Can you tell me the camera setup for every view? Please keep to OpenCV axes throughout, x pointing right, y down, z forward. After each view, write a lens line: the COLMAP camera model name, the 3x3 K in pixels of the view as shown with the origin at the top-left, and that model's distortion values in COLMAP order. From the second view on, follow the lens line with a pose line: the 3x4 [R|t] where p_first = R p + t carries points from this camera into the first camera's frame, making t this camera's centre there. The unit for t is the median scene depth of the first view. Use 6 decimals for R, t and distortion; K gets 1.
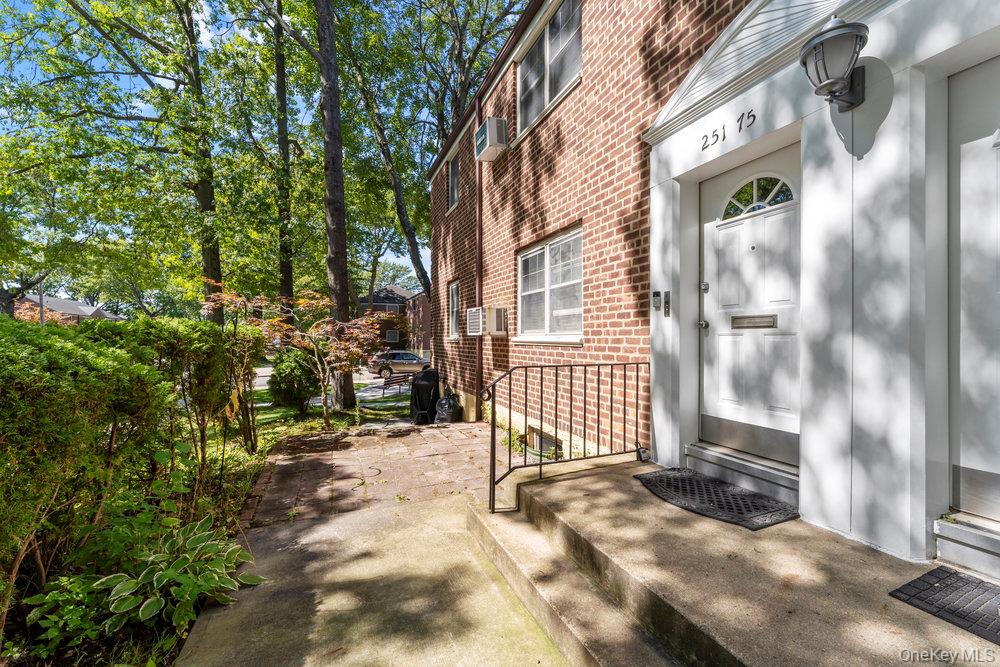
lens RADIAL K [[407.2, 0, 498.1], [0, 407.2, 337.3], [0, 0, 1]] dist [0.000782, 0.000100]
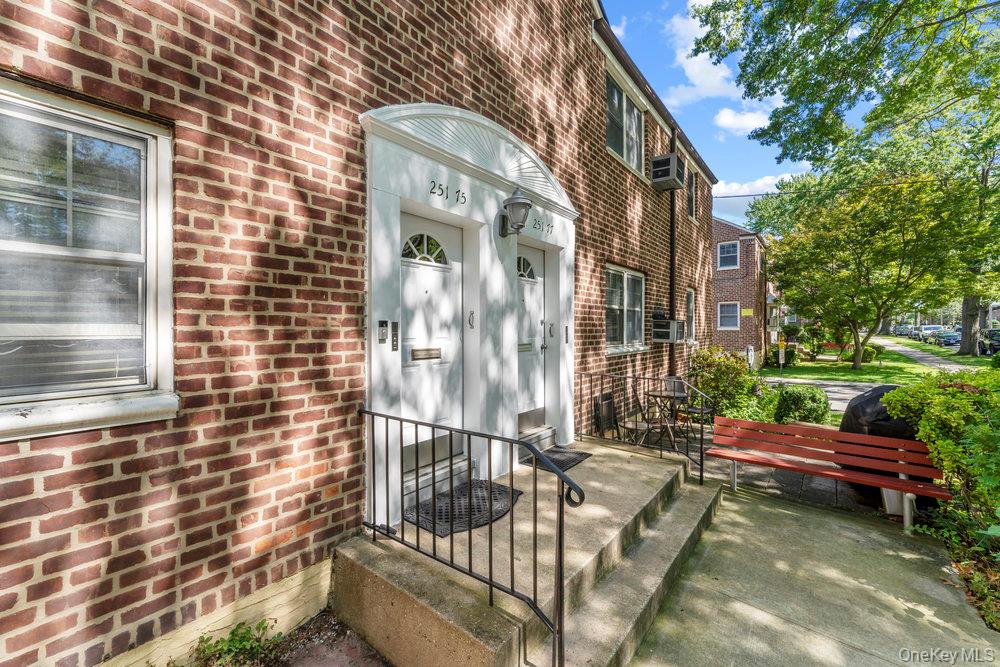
lens RADIAL K [[407.2, 0, 498.1], [0, 407.2, 337.3], [0, 0, 1]] dist [0.000782, 0.000100]
pose [[-0.482066, -0.018709, 0.875935, -0.509861], [-0.002242, 0.999795, 0.020121, -0.107174], [-0.876132, 0.007736, -0.482010, 1.350643]]
